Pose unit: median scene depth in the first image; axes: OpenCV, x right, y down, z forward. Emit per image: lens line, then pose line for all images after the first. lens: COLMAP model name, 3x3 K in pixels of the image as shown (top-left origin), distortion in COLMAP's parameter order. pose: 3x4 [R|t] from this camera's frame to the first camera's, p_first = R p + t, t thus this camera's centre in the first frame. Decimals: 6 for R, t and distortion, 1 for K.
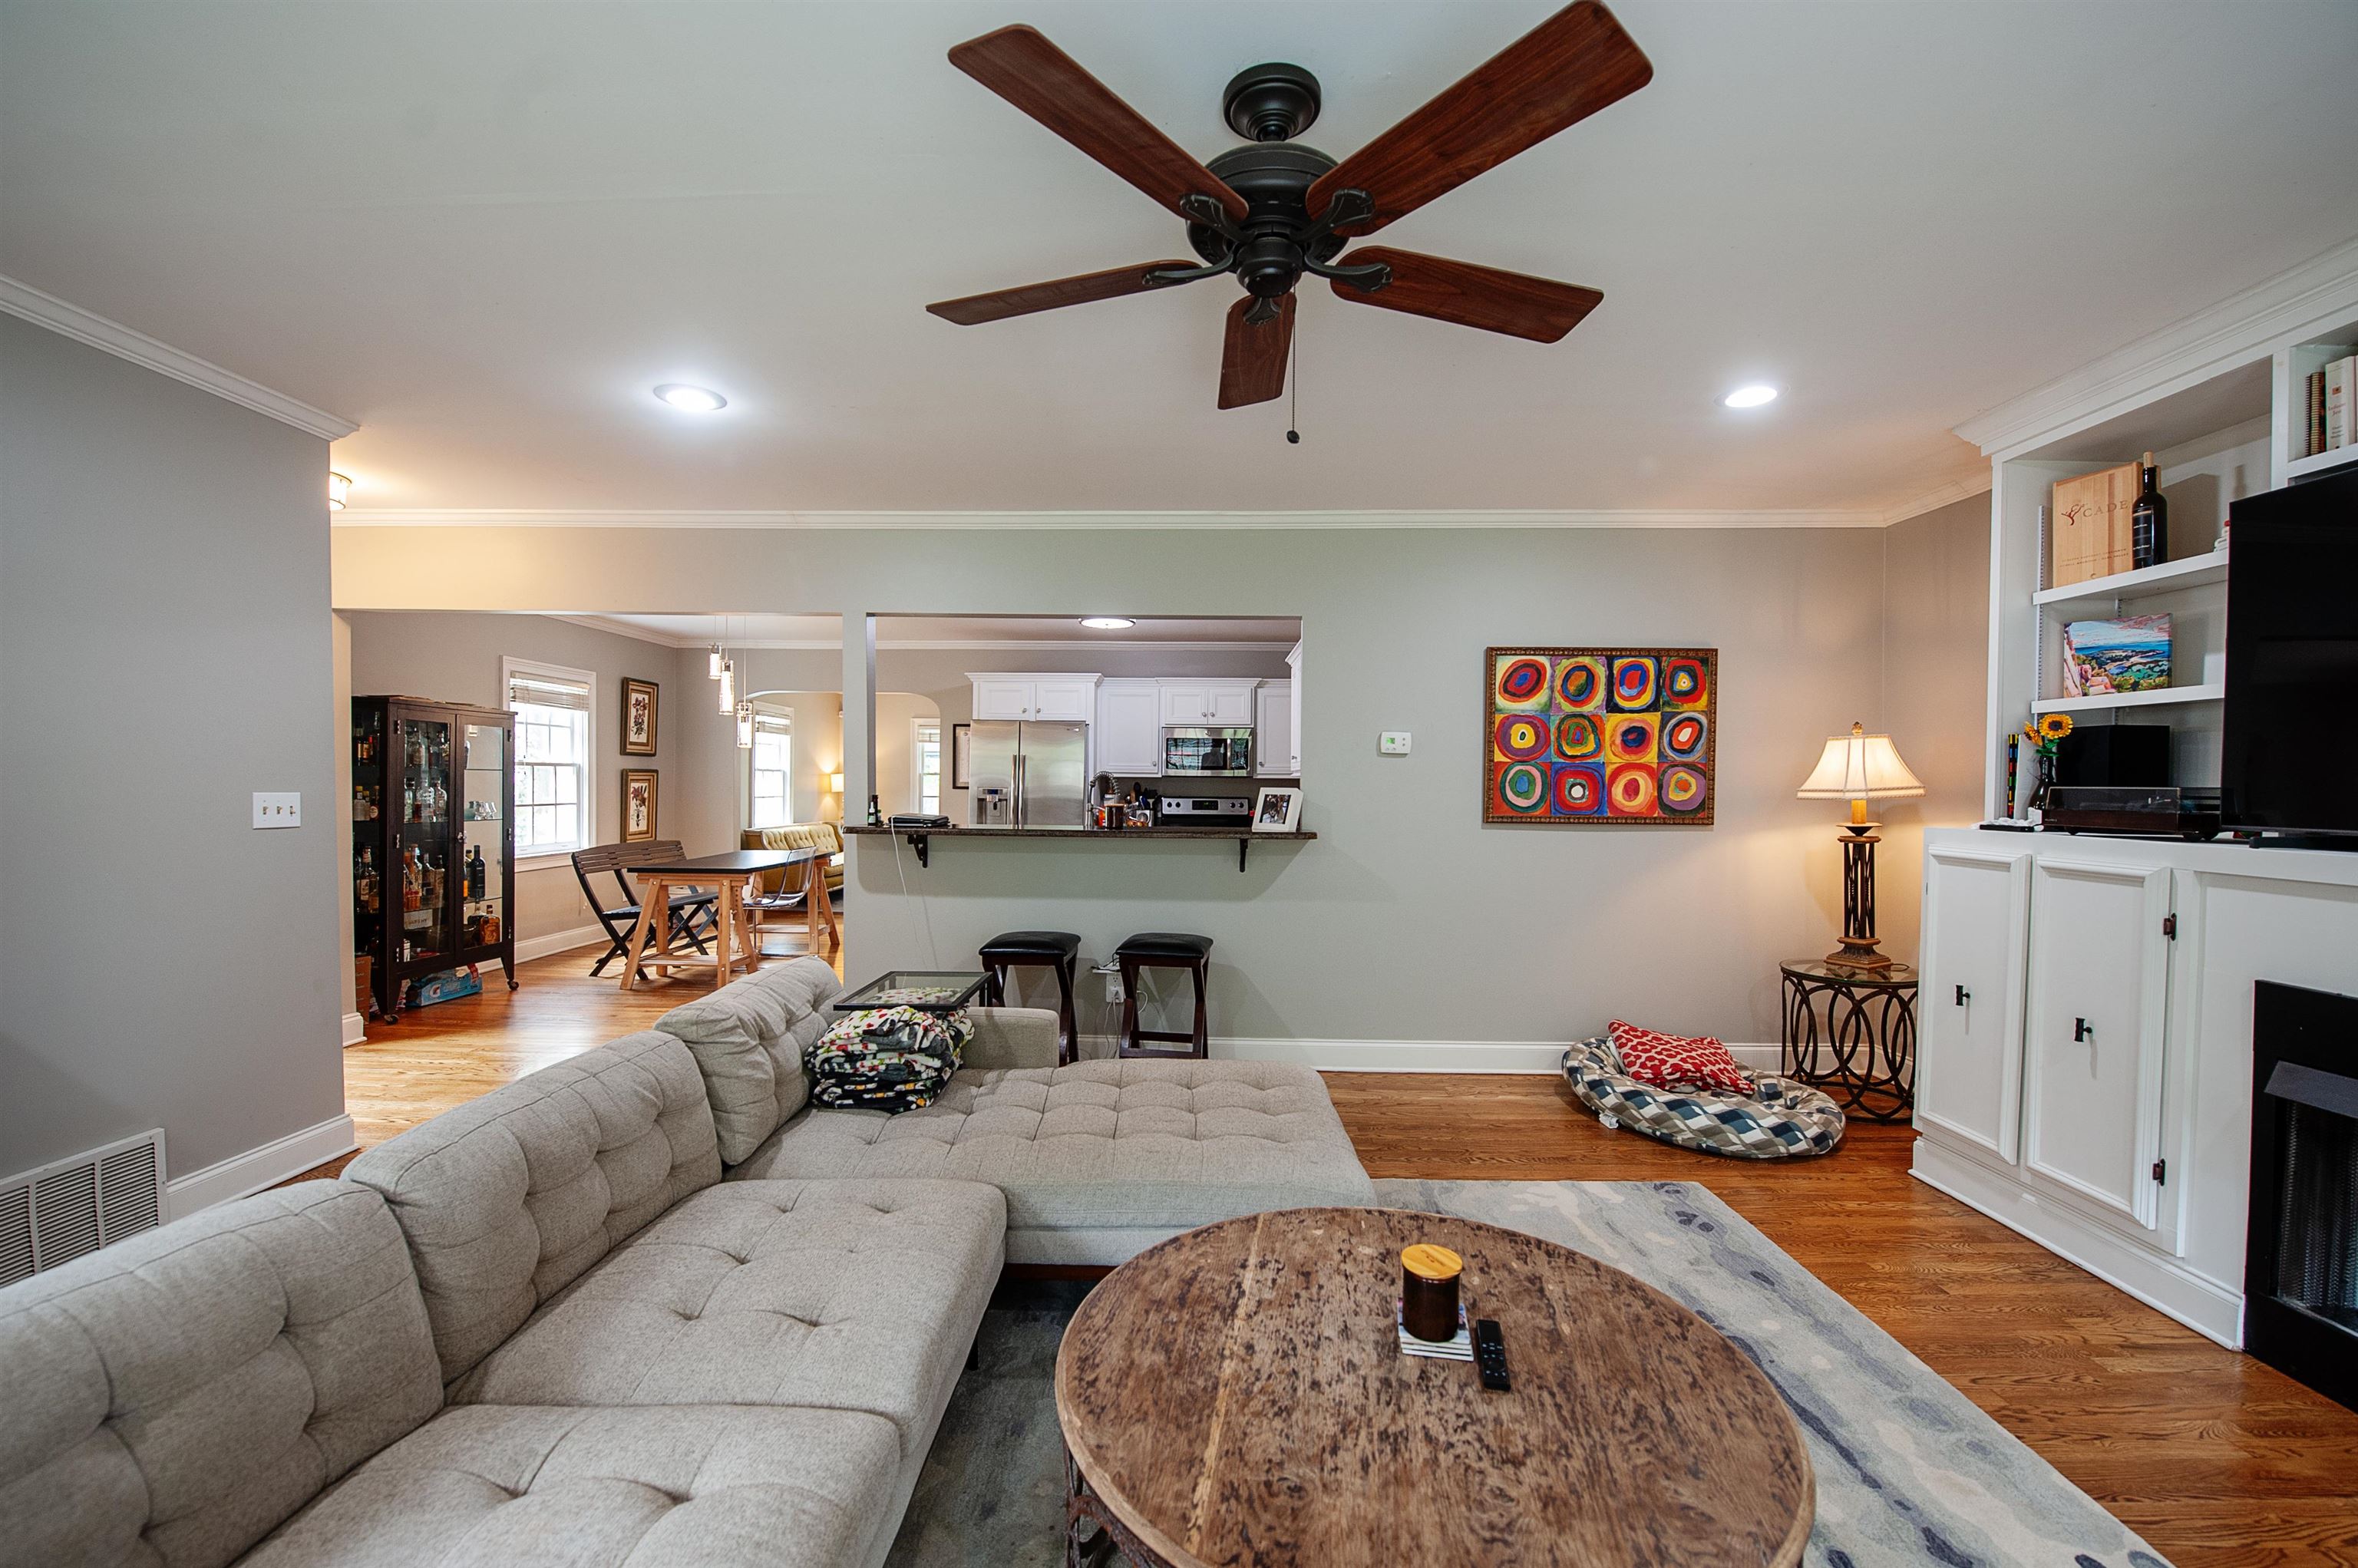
lens RADIAL K [[982.8, 0, 1167.4], [0, 982.8, 798.8], [0, 0, 1]] dist [-0.018599, -0.000402]
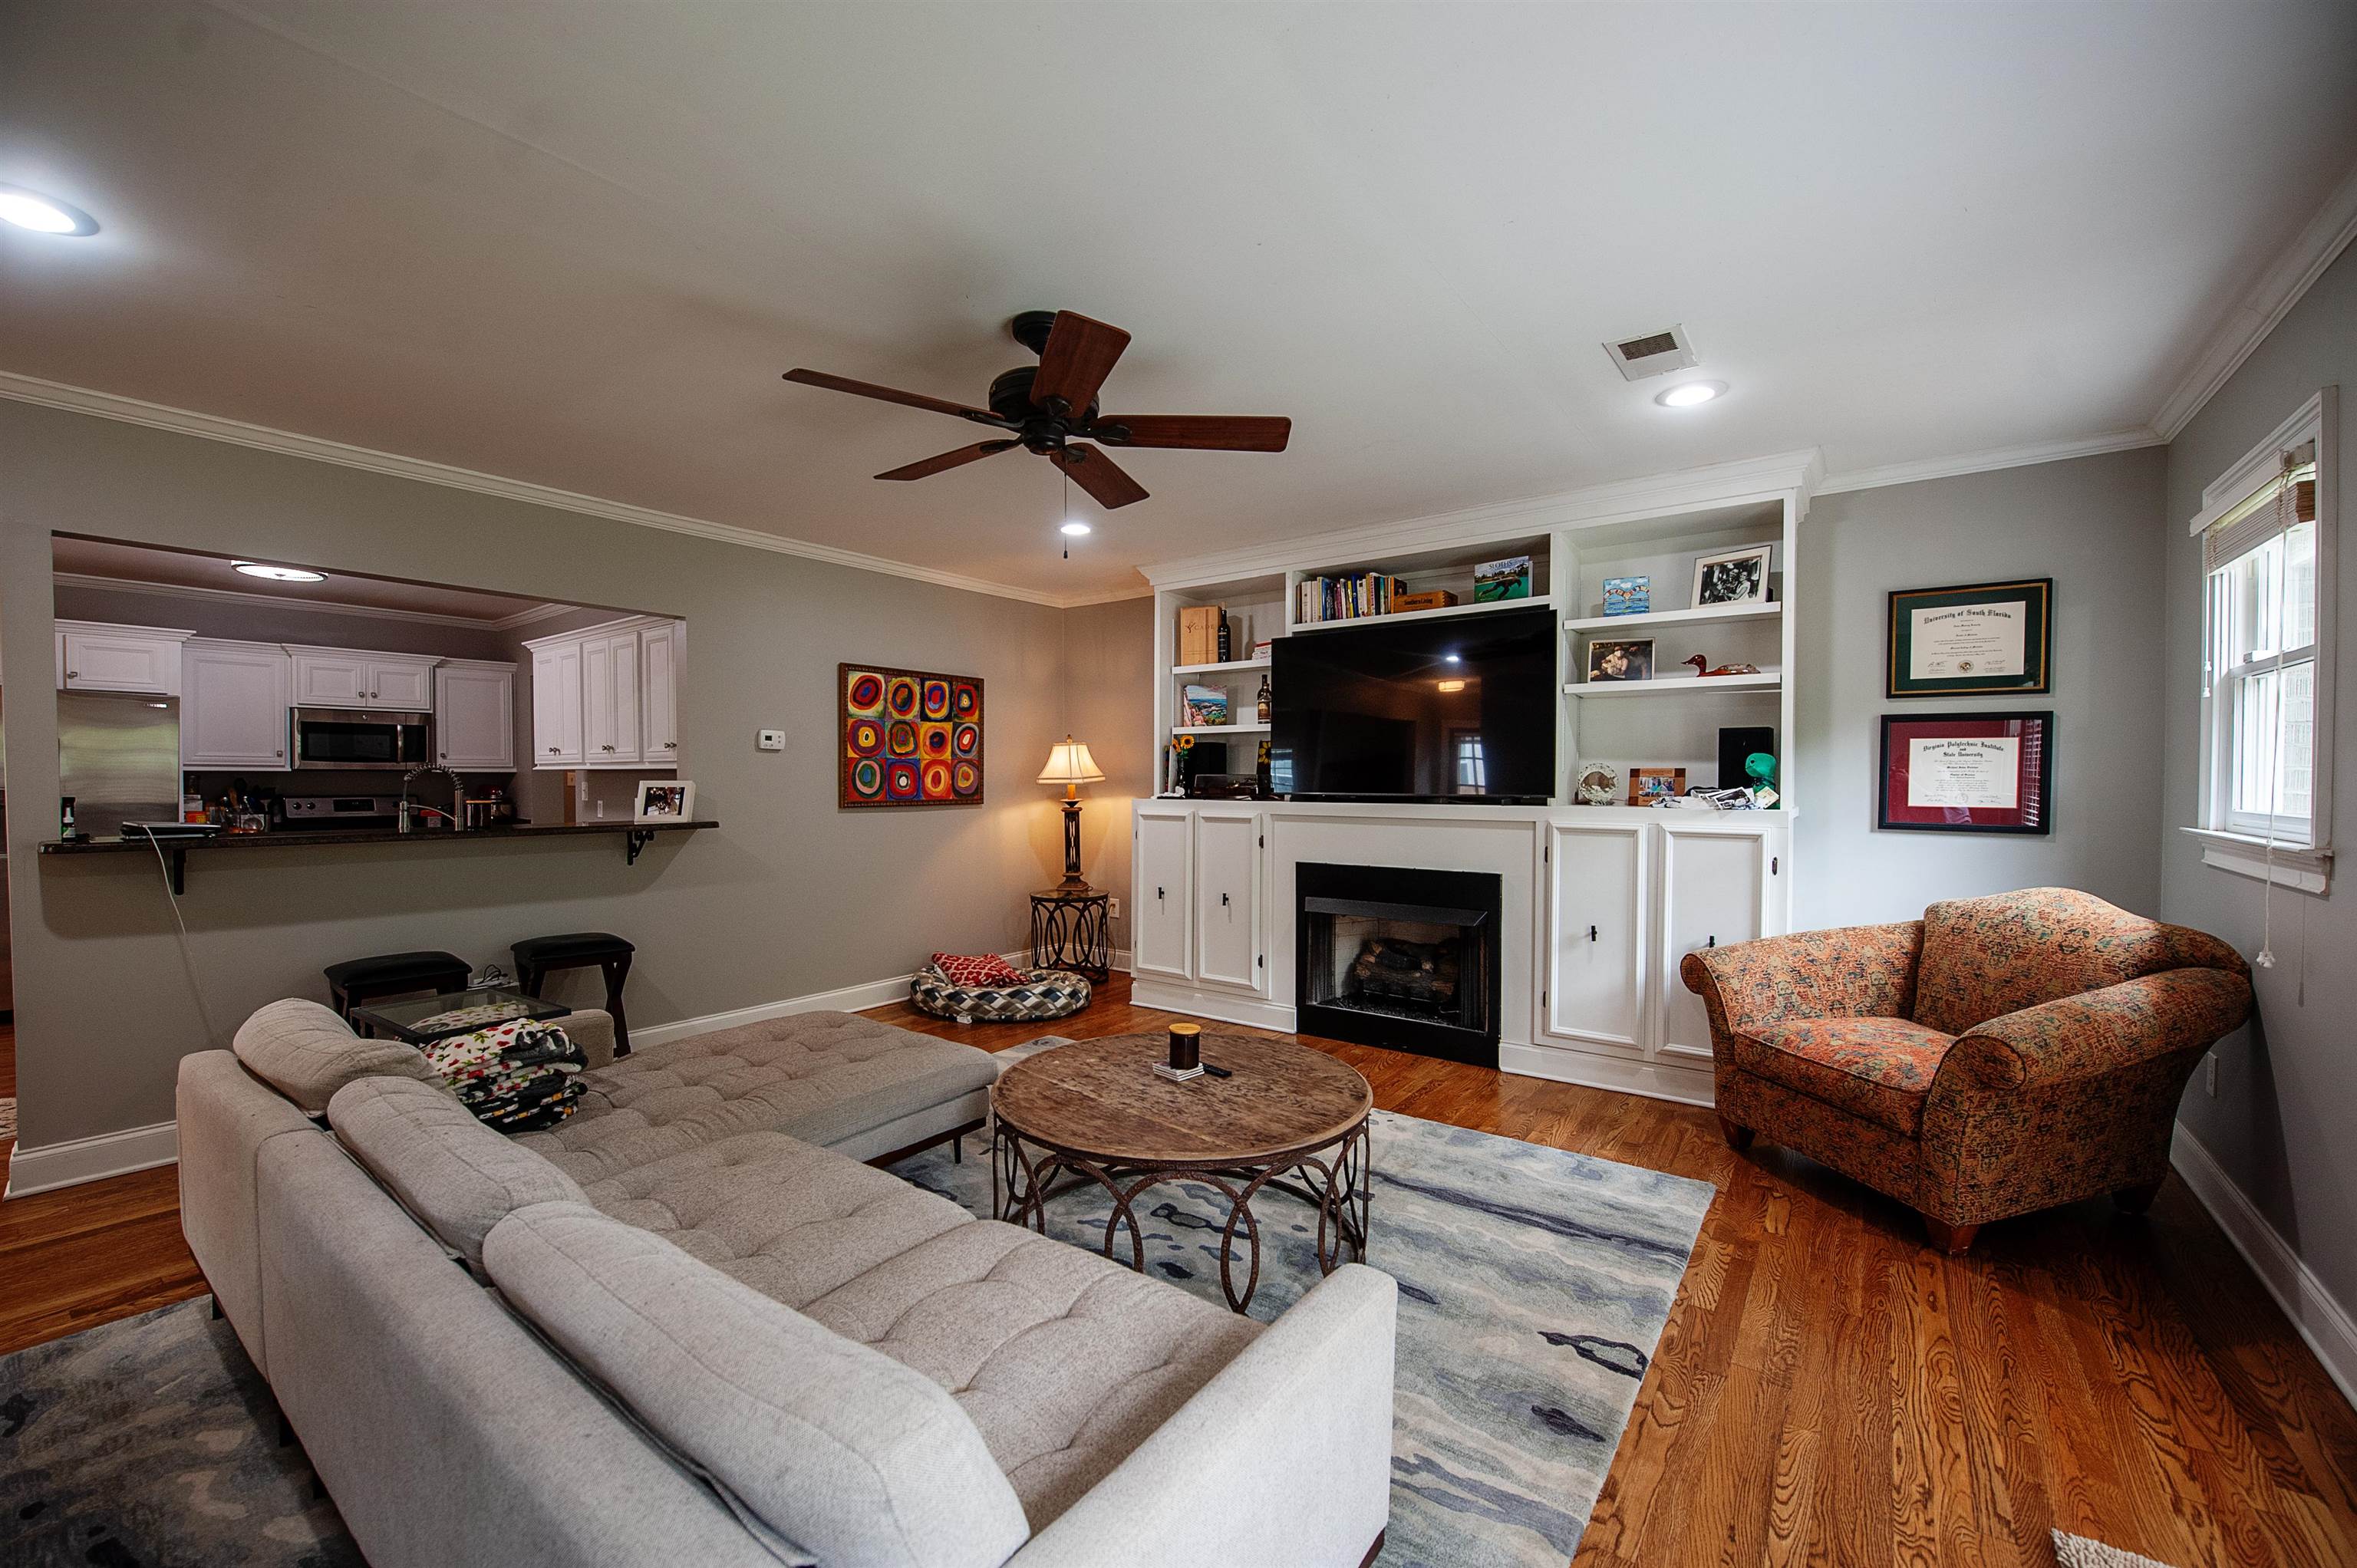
lens RADIAL K [[945.9, 0, 1179.5], [0, 945.9, 802.1], [0, 0, 1]] dist [-0.016972, -0.002626]
pose [[0.568320, -0.028337, 0.822319, -0.445638], [0.018829, 0.999593, 0.021432, 0.000305], [-0.822592, 0.003303, 0.568623, -0.007609]]
